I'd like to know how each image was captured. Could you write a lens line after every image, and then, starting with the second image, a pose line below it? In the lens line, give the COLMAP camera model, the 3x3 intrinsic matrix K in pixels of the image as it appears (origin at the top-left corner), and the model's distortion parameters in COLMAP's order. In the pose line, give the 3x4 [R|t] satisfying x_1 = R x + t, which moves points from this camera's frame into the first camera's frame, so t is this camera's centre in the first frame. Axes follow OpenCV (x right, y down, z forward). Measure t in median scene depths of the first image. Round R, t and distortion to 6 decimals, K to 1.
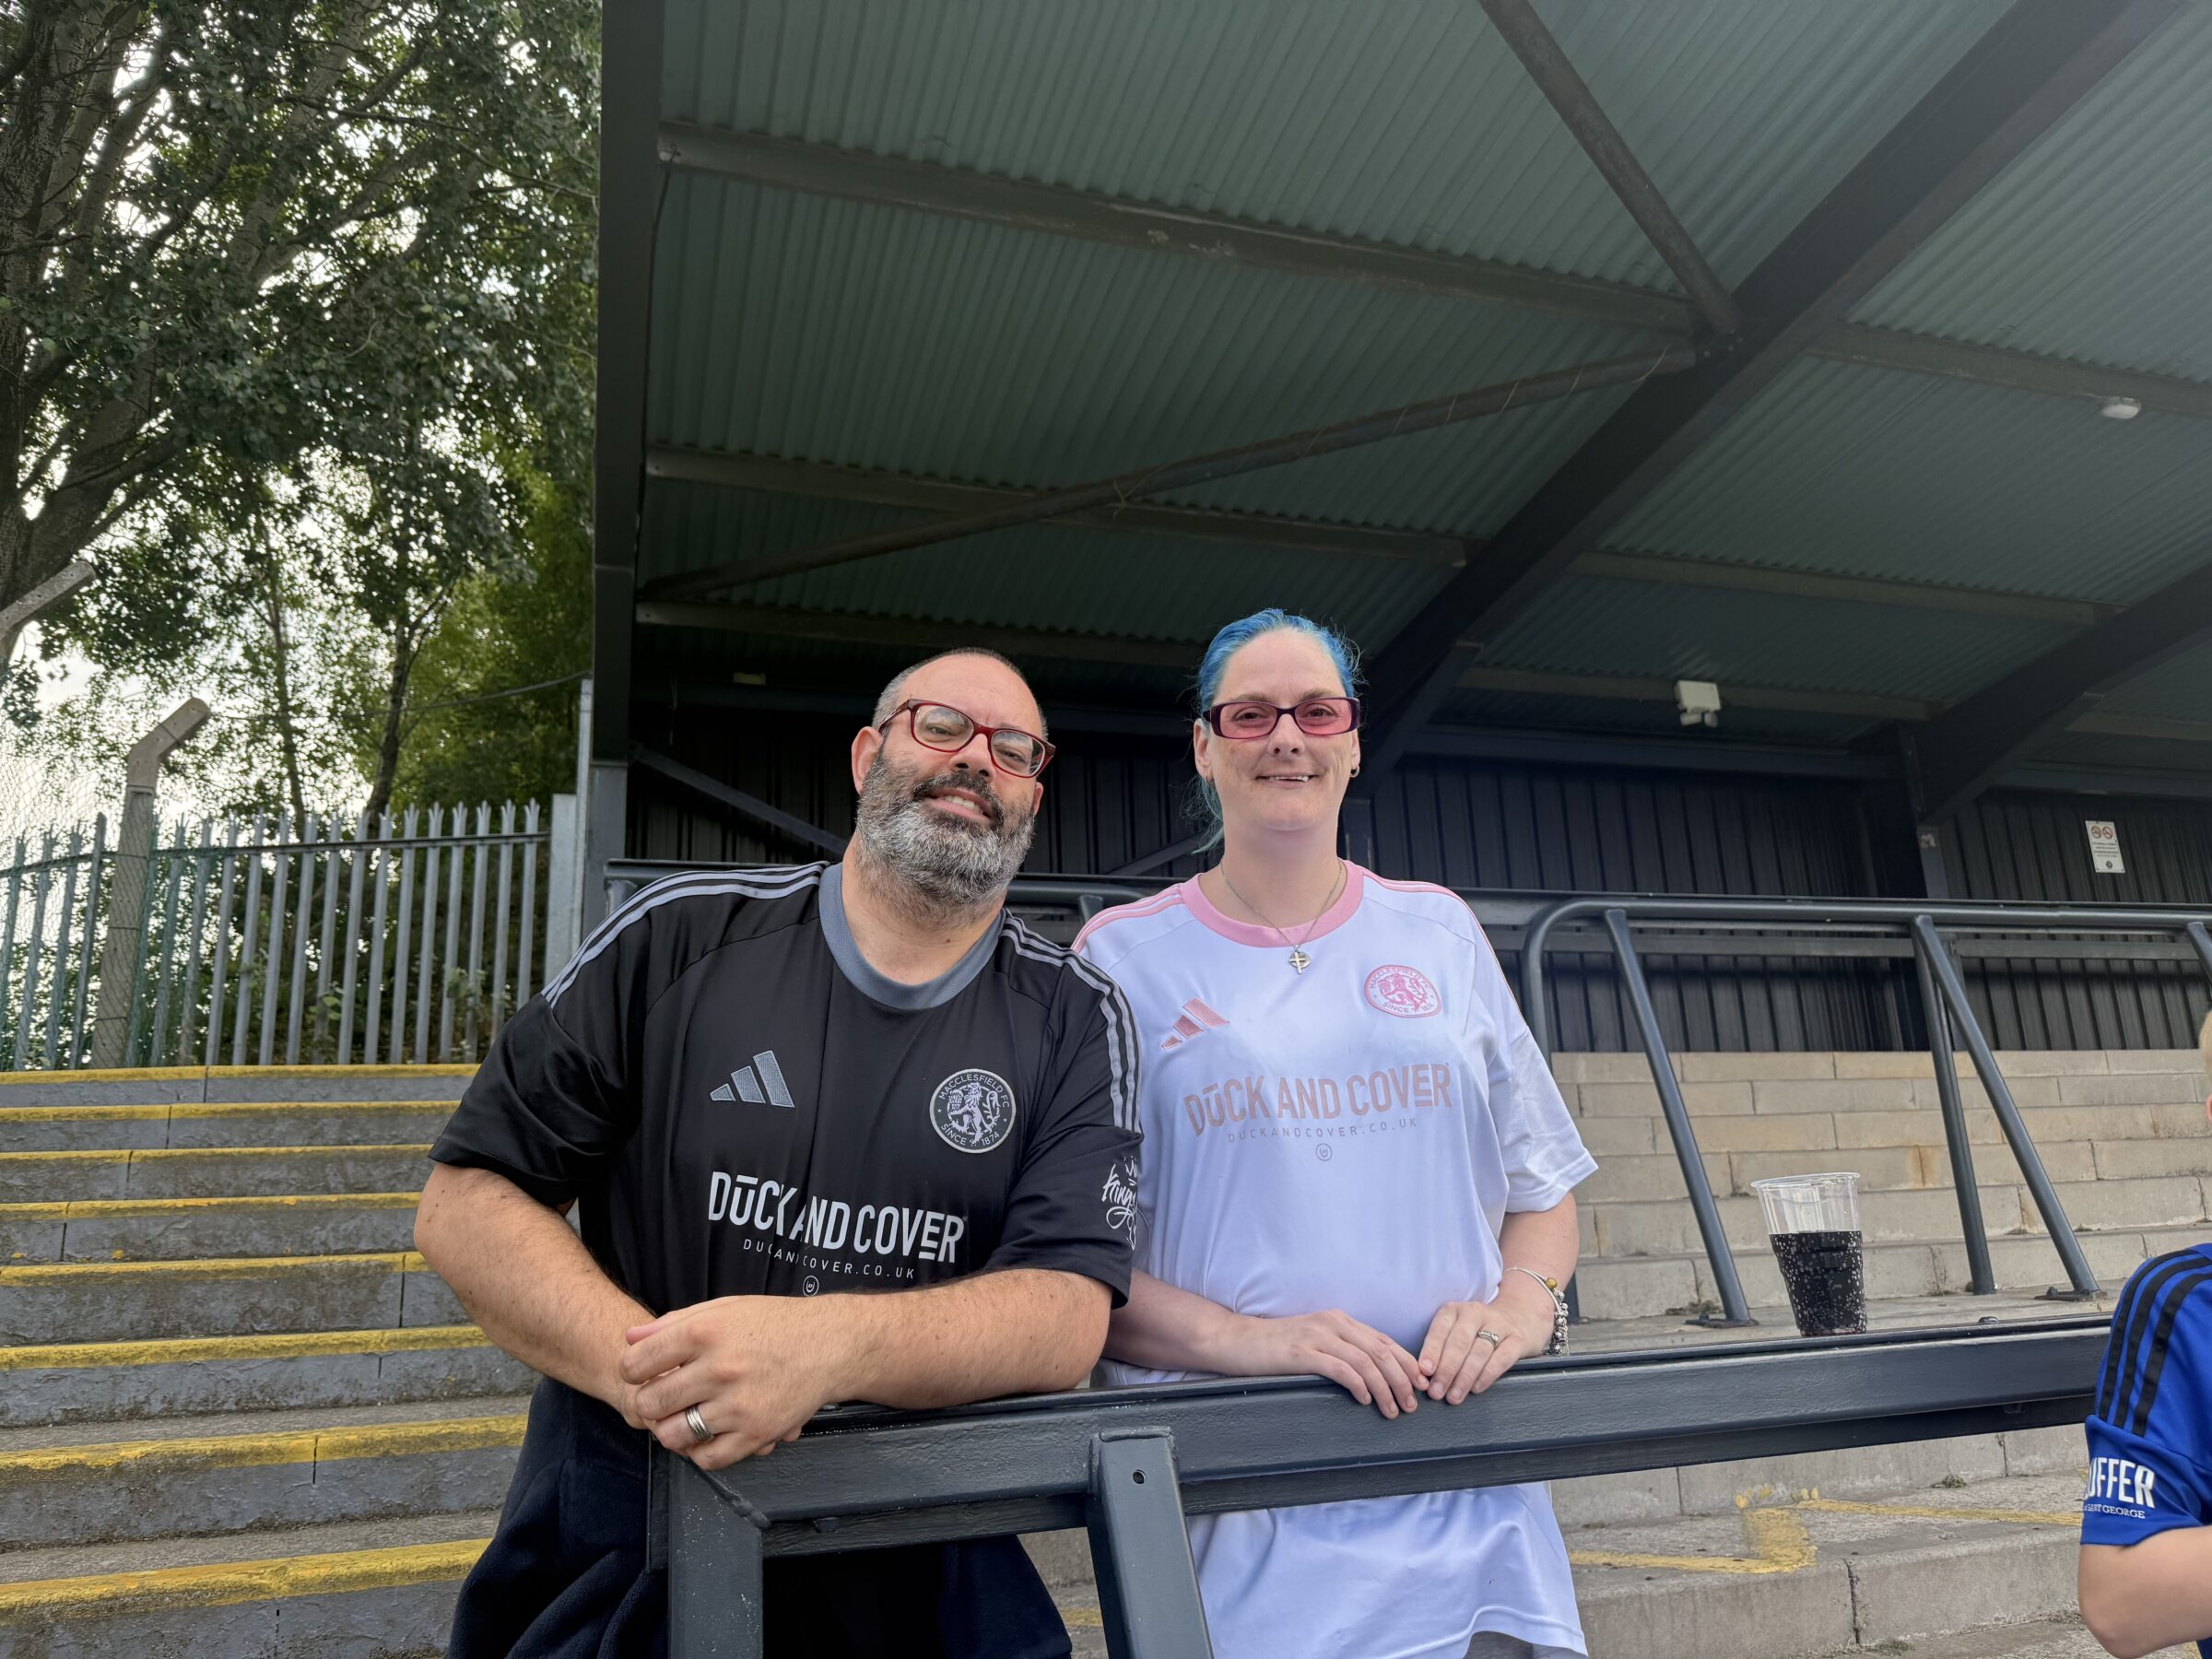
lens RADIAL K [[1490.4, 0, 1104.8], [0, 1490.4, 839.8], [0, 0, 1]] dist [0.000559, -0.001788]
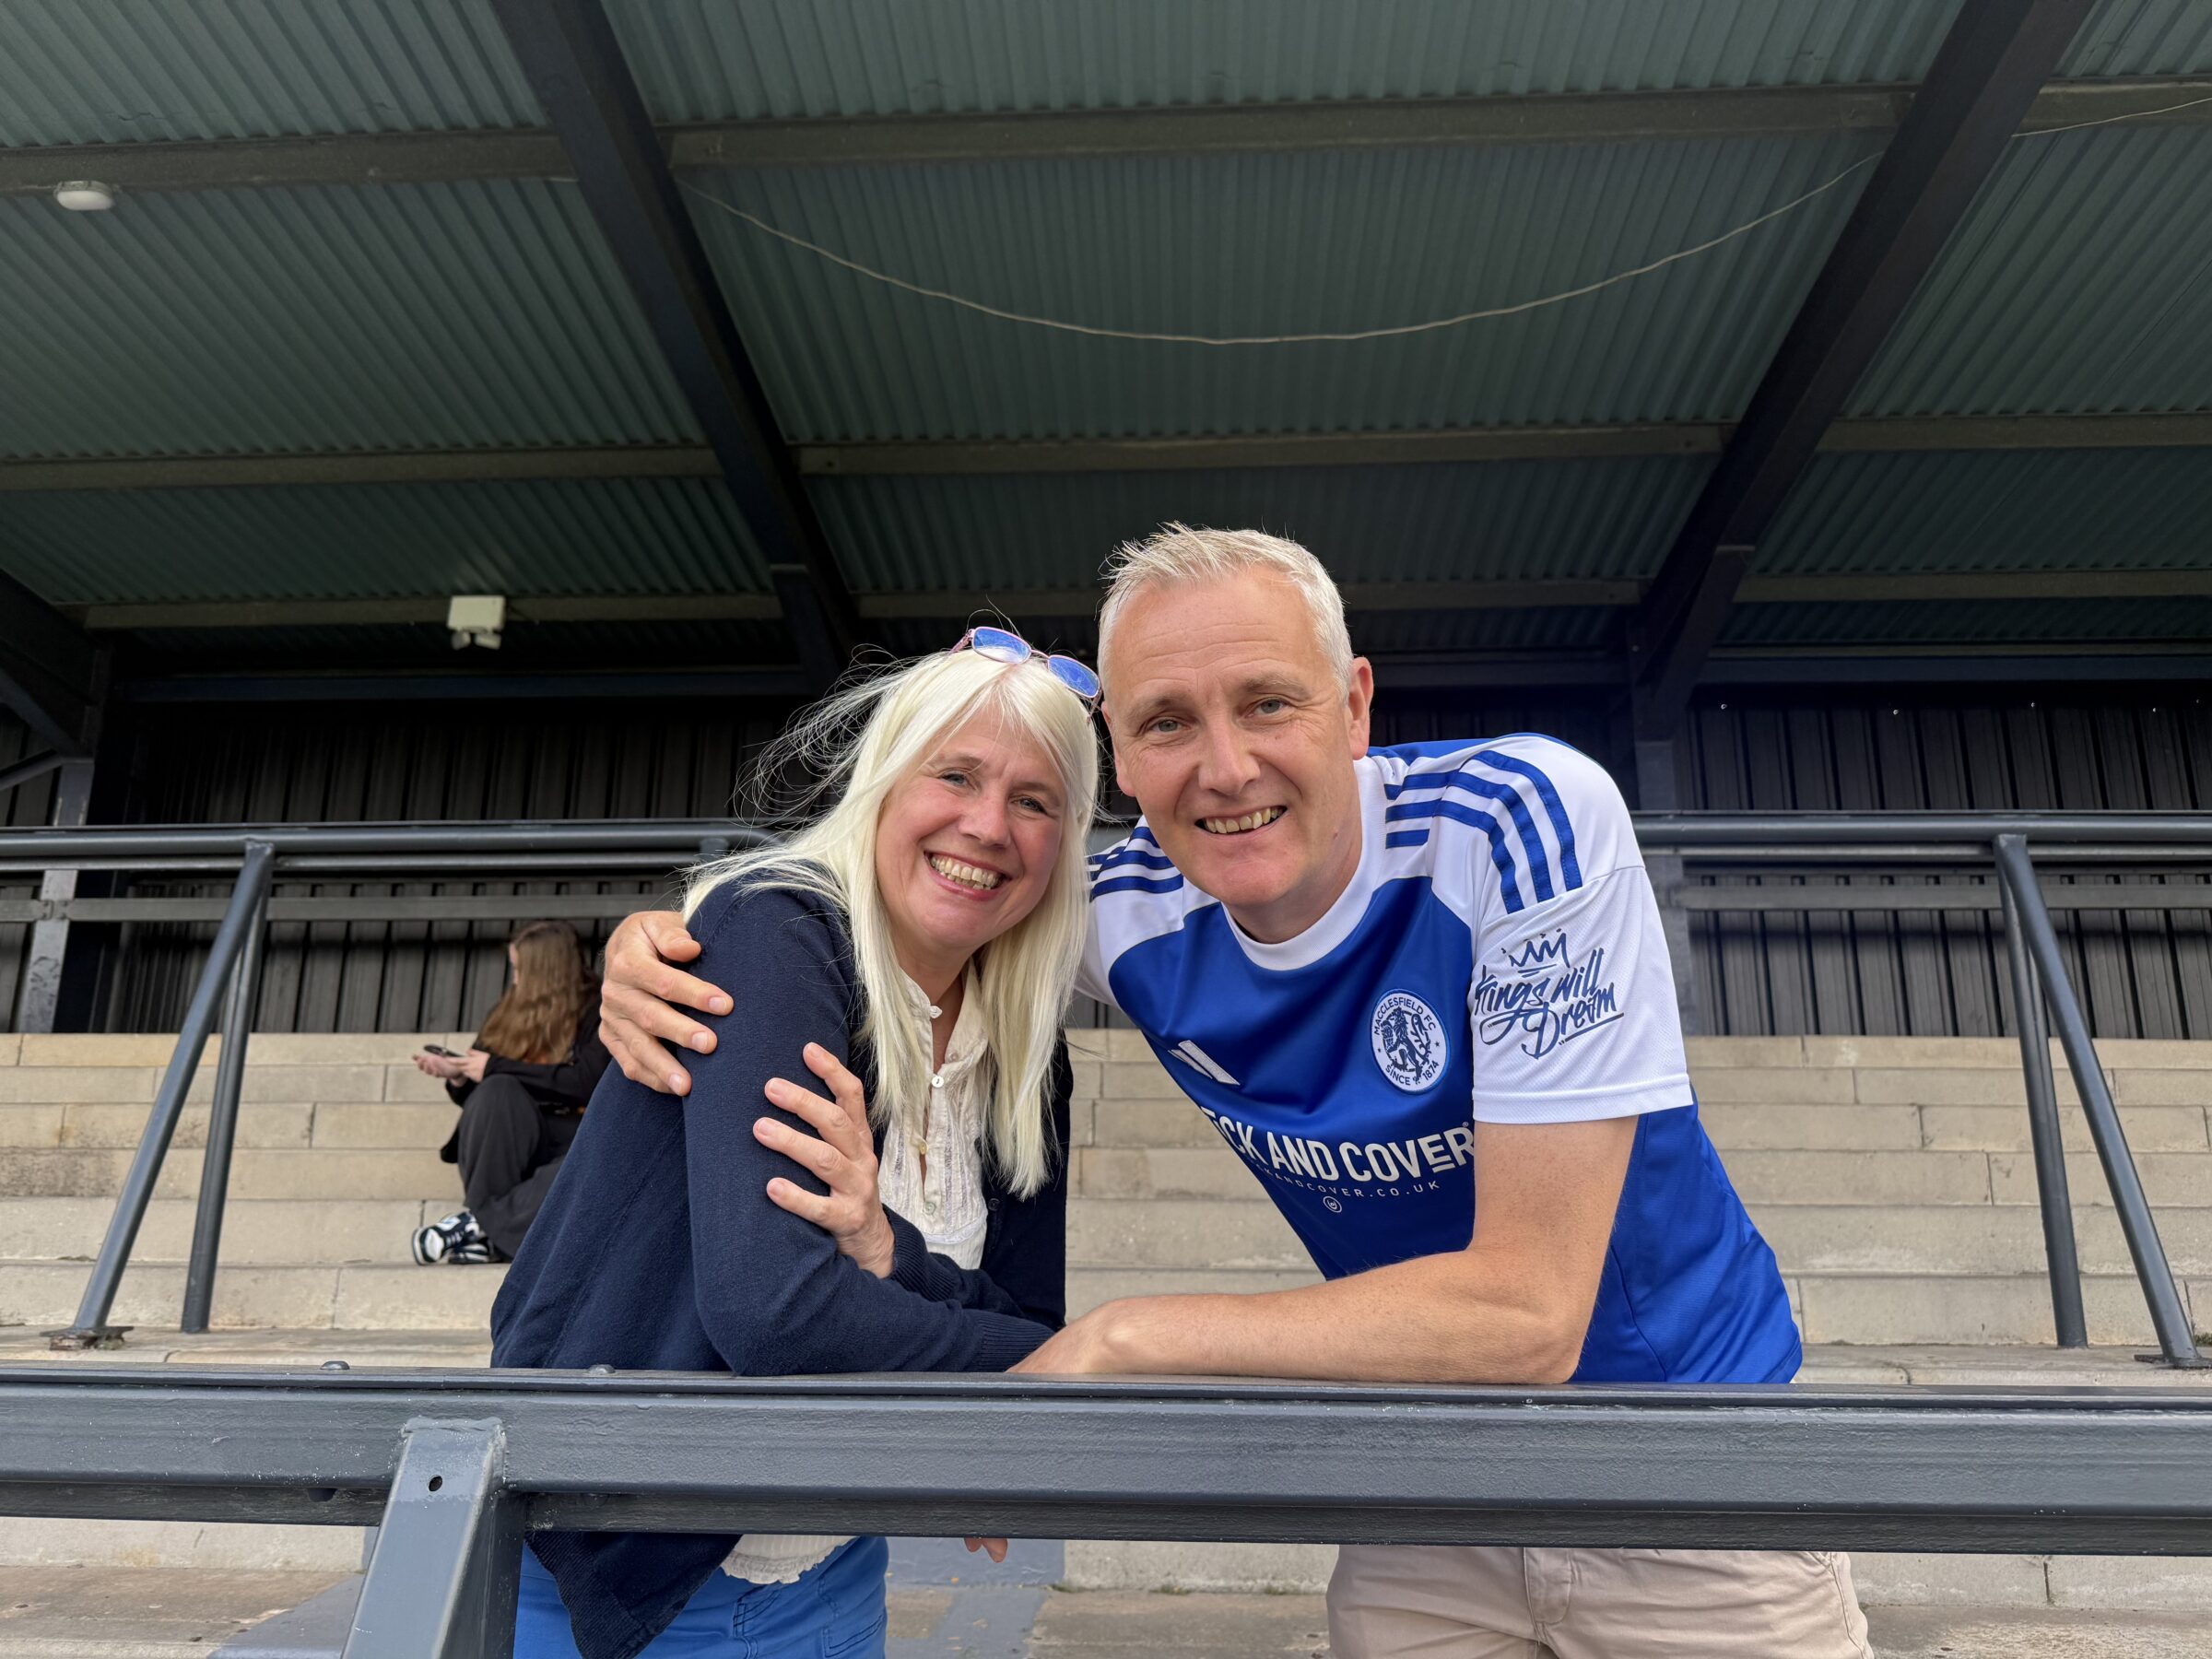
lens RADIAL K [[1532.1, 0, 1106.0], [0, 1532.1, 829.5], [0, 0, 1]] dist [-0.000708, -0.005435]
pose [[0.935044, -0.040762, -0.352180, 0.464448], [0.044305, 0.999016, 0.002004, 0.018601], [0.351752, -0.017477, 0.935930, 0.143725]]
